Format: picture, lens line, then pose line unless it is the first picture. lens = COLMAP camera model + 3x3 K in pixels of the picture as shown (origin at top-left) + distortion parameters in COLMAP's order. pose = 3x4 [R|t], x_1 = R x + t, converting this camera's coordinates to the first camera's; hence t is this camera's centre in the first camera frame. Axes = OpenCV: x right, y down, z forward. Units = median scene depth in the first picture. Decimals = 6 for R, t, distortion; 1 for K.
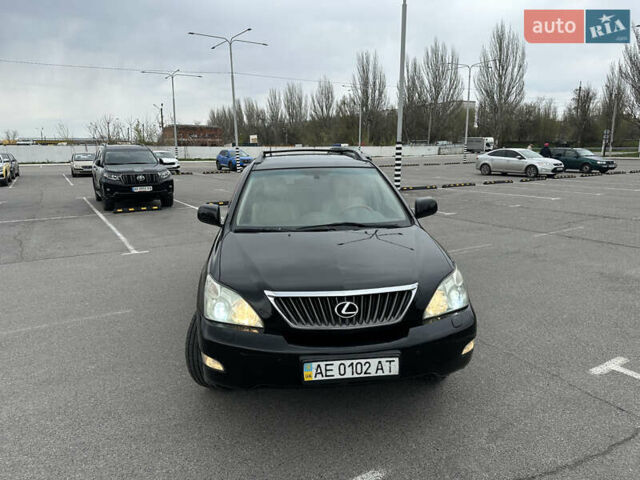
lens RADIAL K [[448.8, 0, 316.0], [0, 448.8, 234.6], [0, 0, 1]] dist [0.057892, -0.063006]
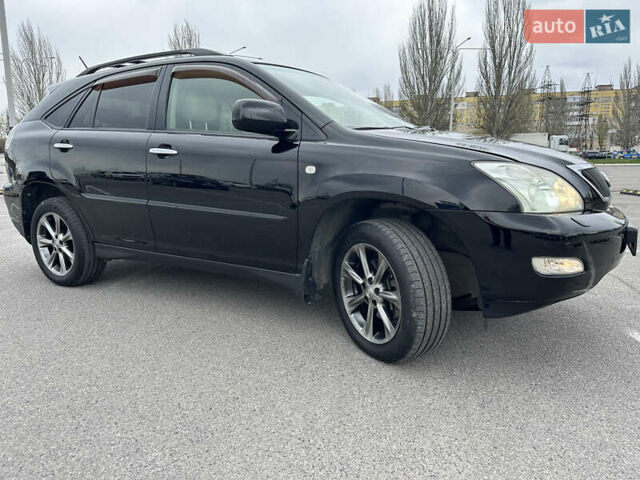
lens RADIAL K [[450.5, 0, 325.8], [0, 450.5, 236.3], [0, 0, 1]] dist [0.051512, -0.053829]
pose [[0.582999, -0.128992, 0.802168, -0.110317], [0.154200, 0.986938, 0.046634, 0.015809], [-0.797705, 0.096507, 0.595275, 0.095539]]
